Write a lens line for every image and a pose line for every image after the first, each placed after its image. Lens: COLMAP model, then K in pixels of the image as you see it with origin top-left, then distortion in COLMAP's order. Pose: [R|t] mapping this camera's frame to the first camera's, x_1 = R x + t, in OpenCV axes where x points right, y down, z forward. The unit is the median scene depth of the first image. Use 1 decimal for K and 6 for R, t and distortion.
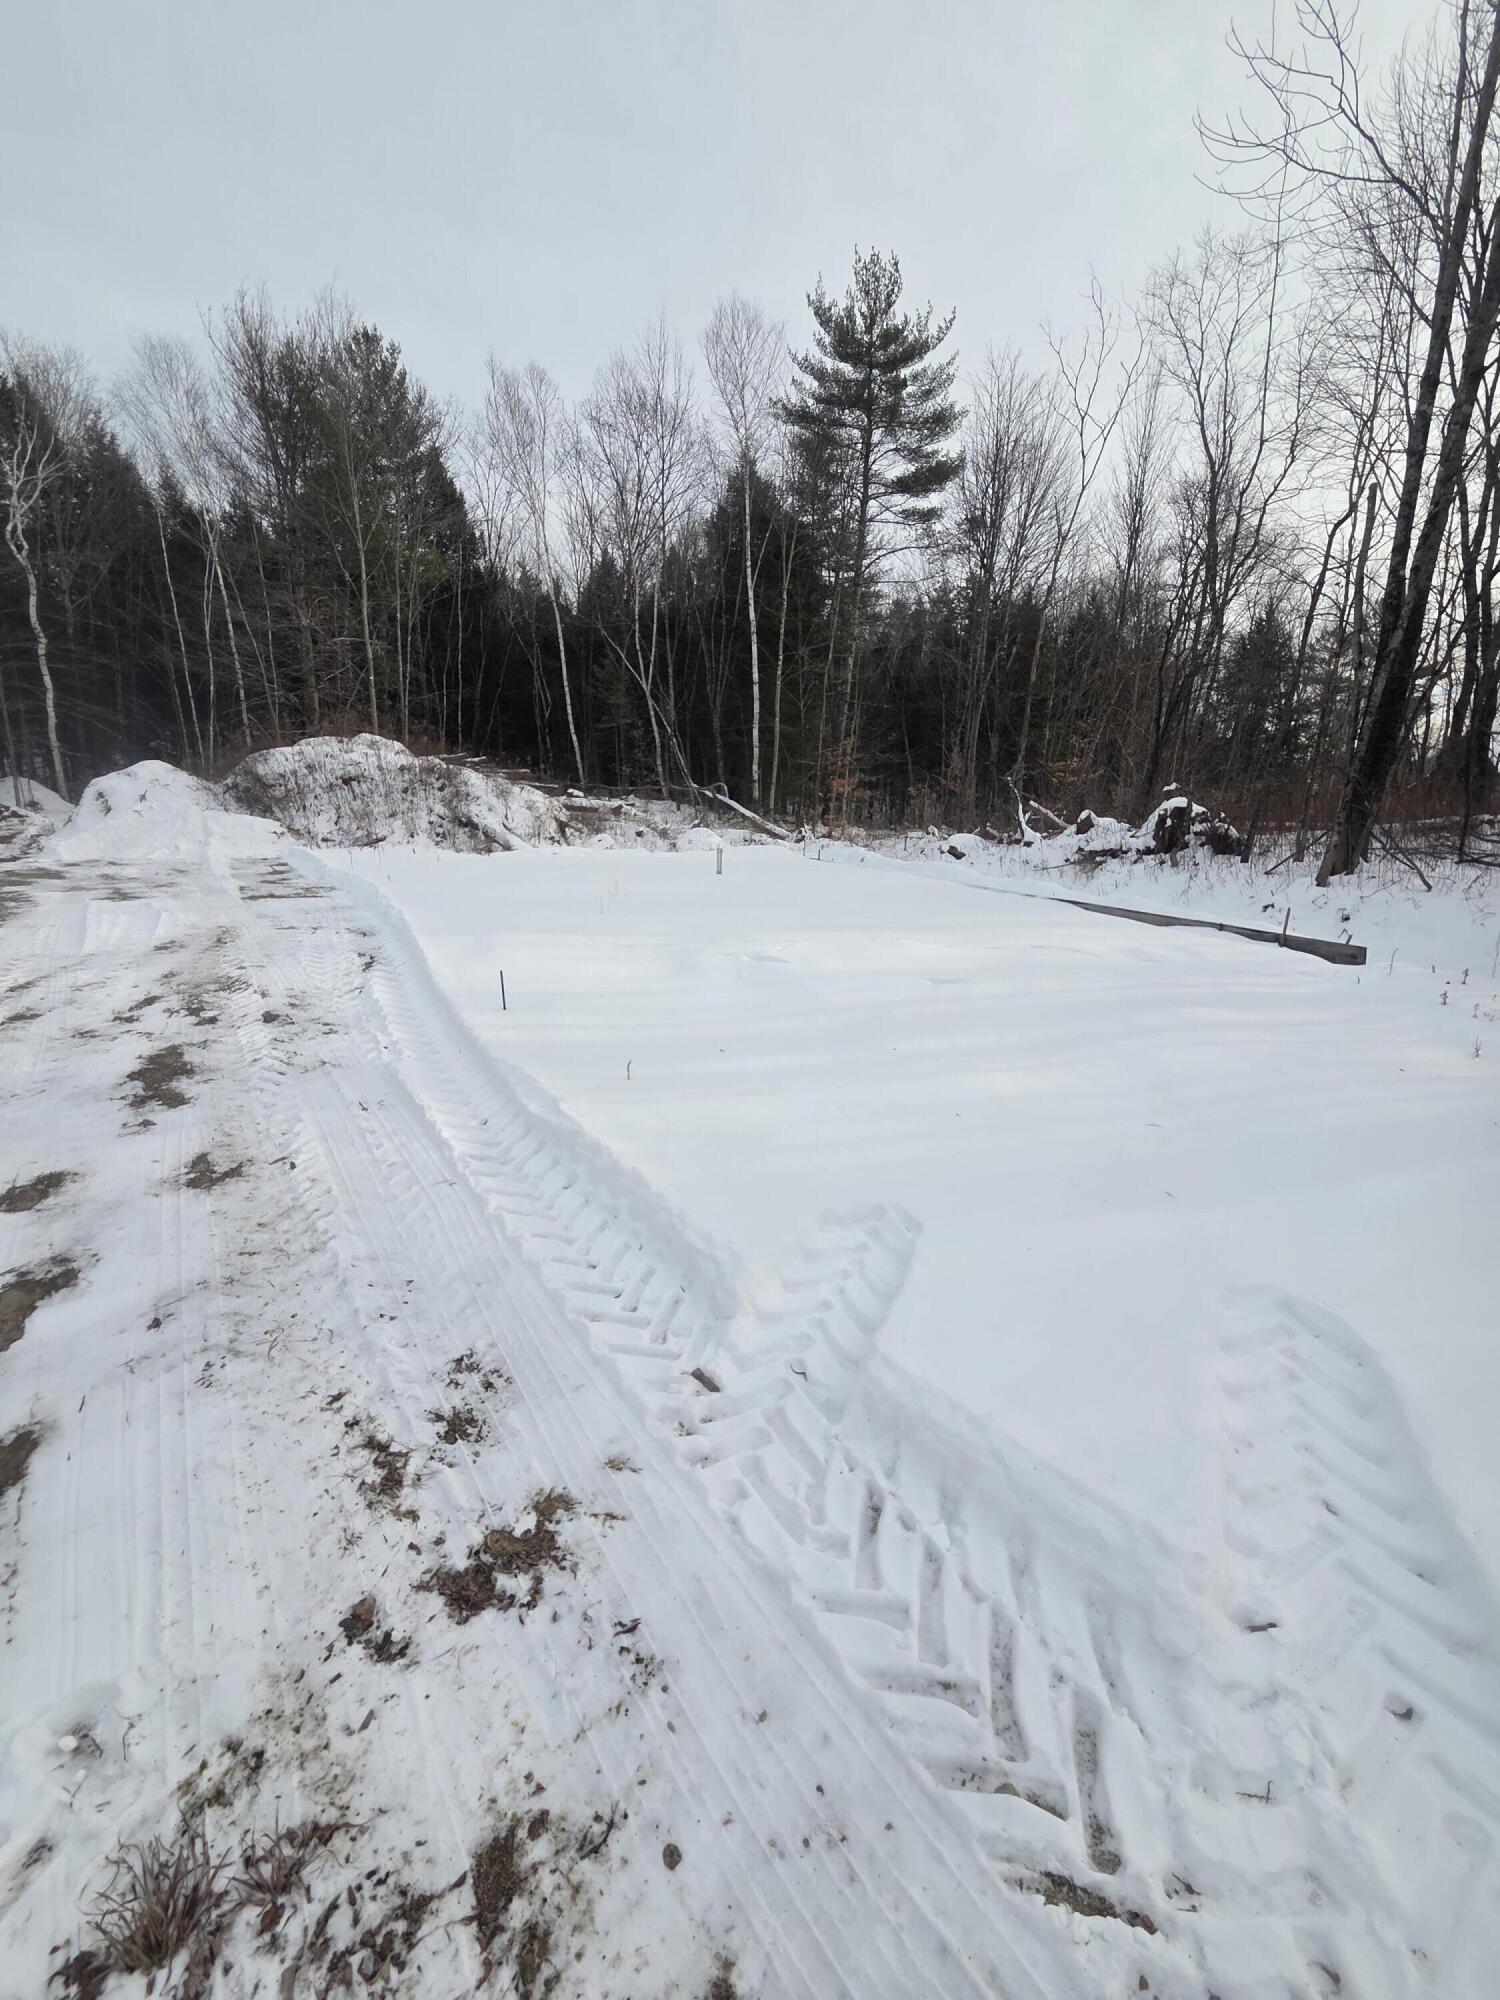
lens RADIAL K [[814.6, 0, 742.8], [0, 814.6, 1009.7], [0, 0, 1]] dist [-0.000011, 0.000693]
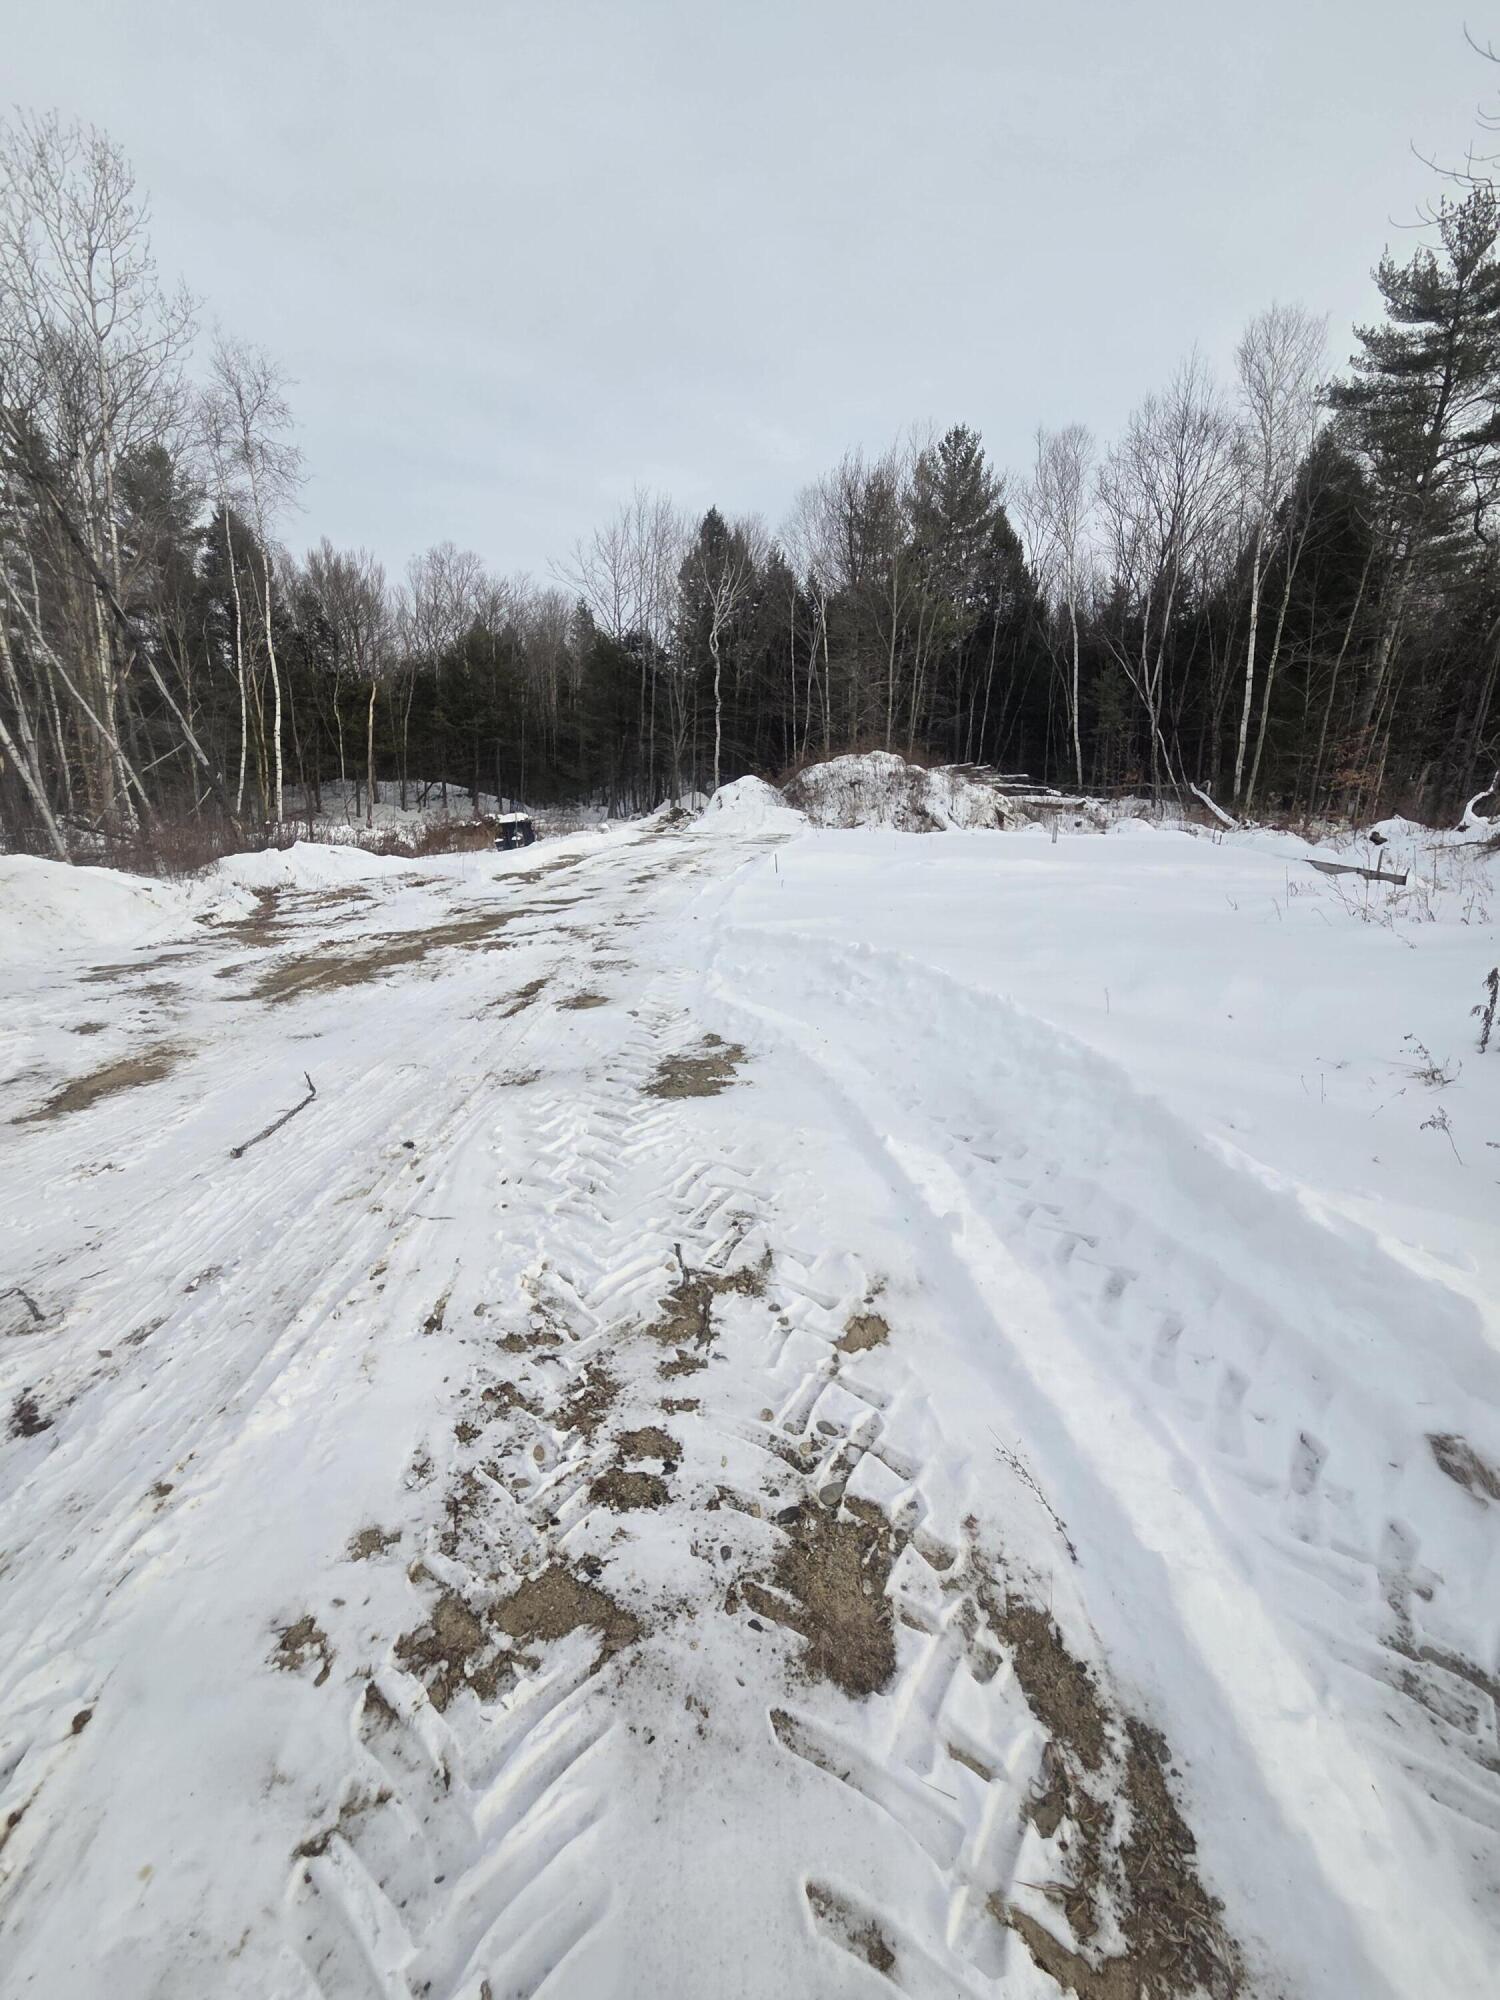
lens RADIAL K [[814.6, 0, 757.0], [0, 814.6, 1008.1], [0, 0, 1]] dist [-0.000011, 0.000693]
pose [[0.782072, 0.135639, -0.608248, 0.289690], [-0.146289, 0.988712, 0.032386, 0.080909], [0.605774, 0.063652, 0.793086, -0.198163]]
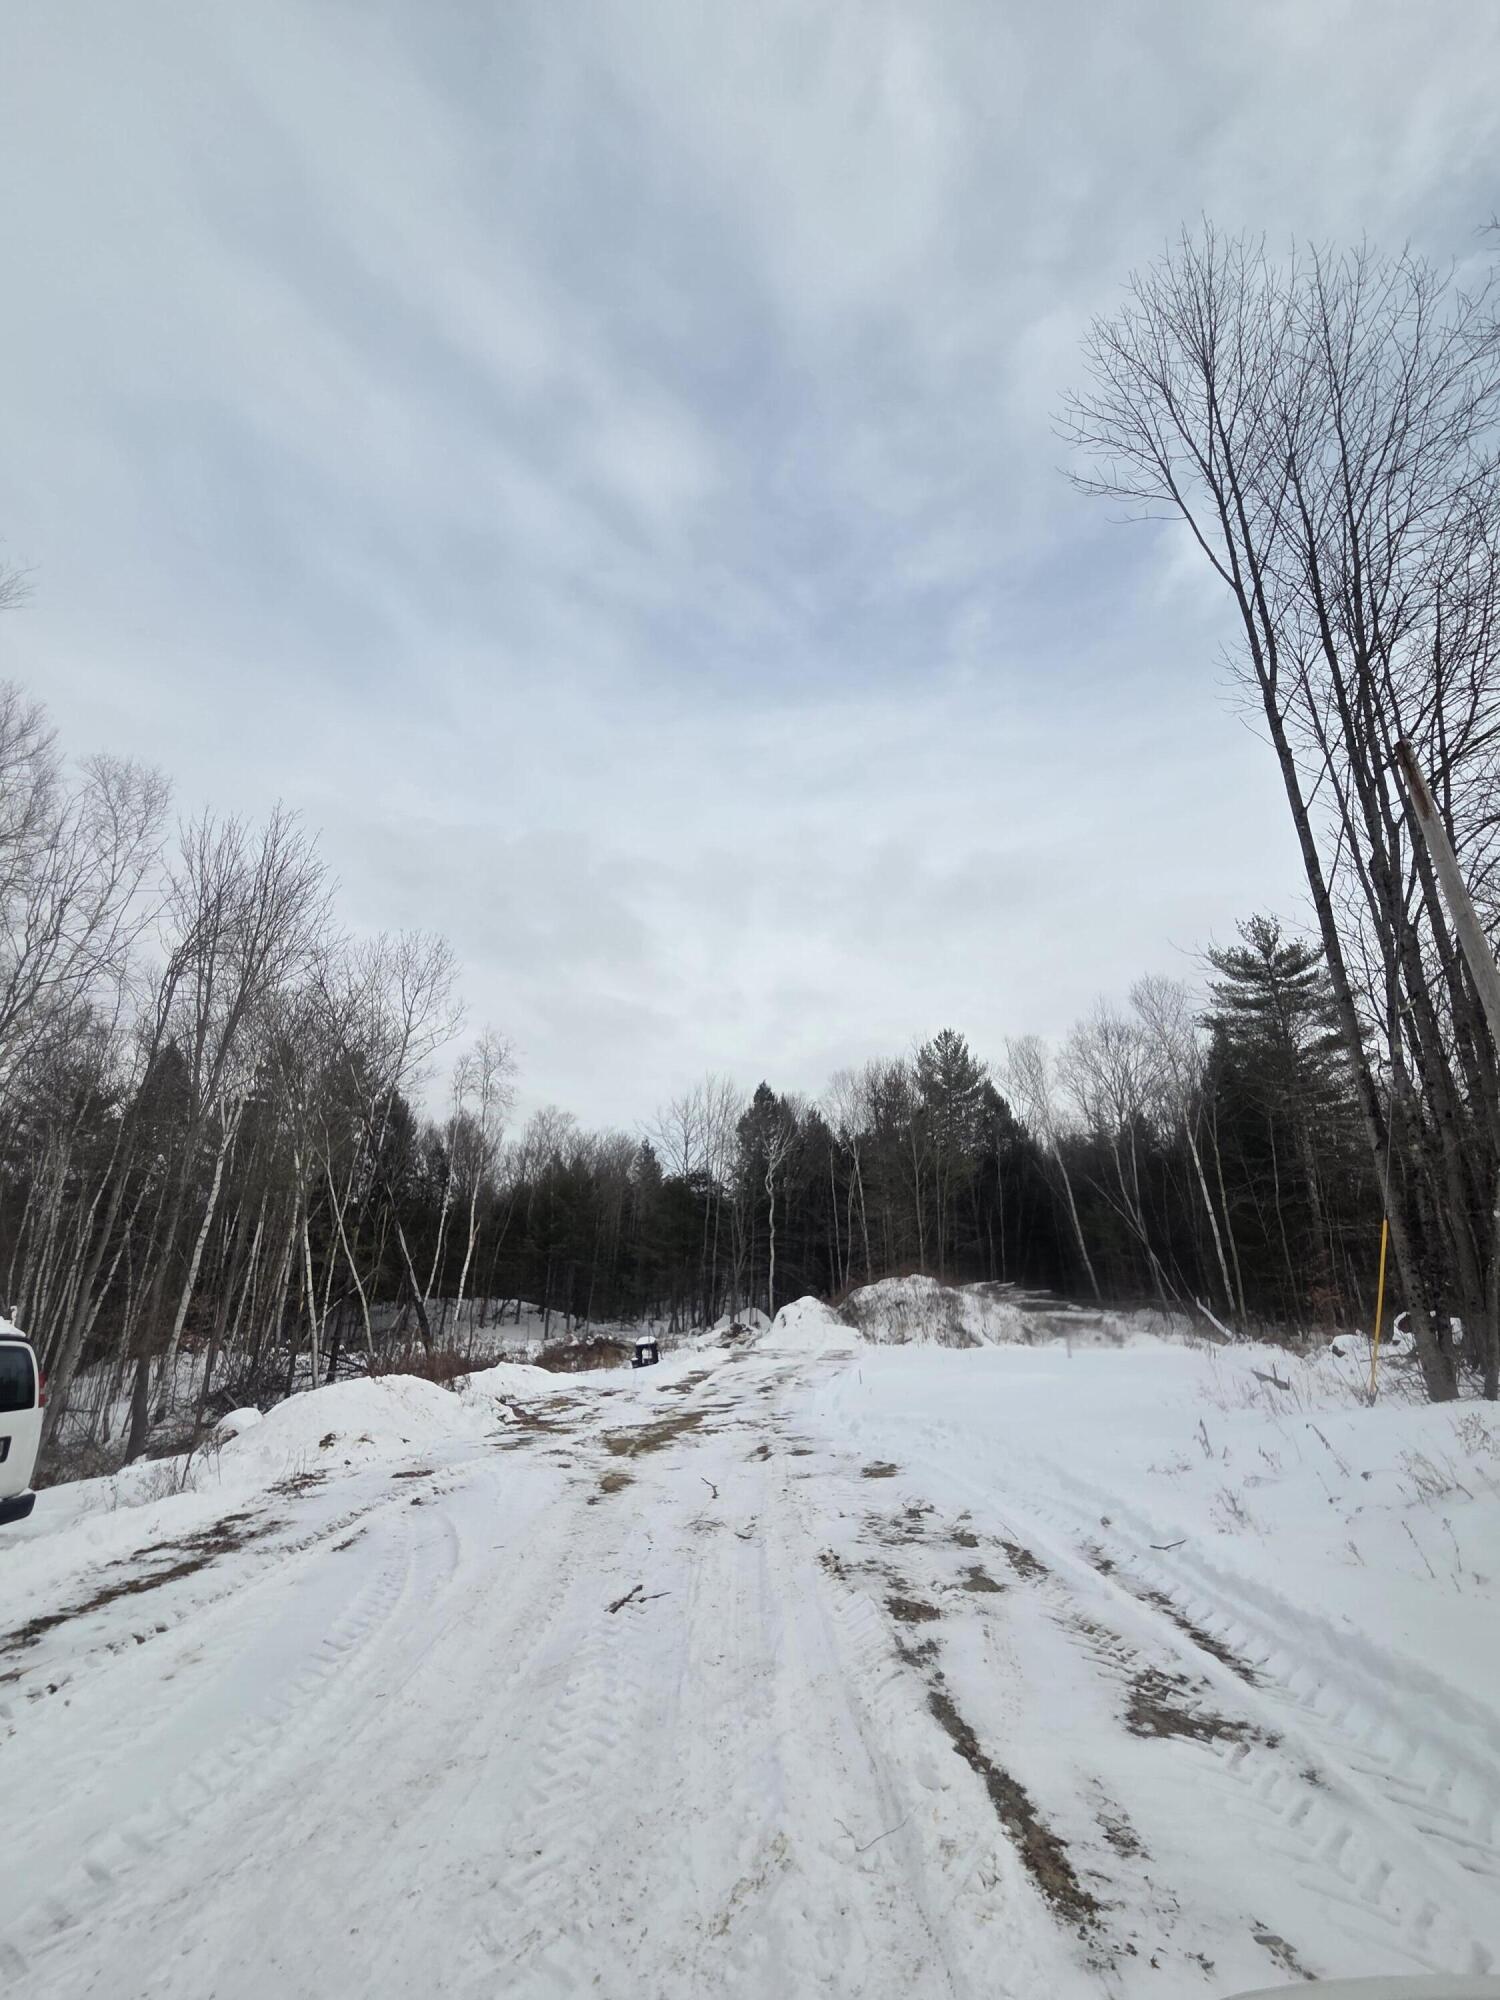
lens RADIAL K [[814.6, 0, 750.0], [0, 814.6, 1008.8], [0, 0, 1]] dist [-0.000011, 0.000693]
pose [[0.755093, -0.250252, -0.605977, 0.441857], [-0.145512, 0.837262, -0.527085, 0.135571], [0.639266, 0.486175, 0.595796, -0.482583]]
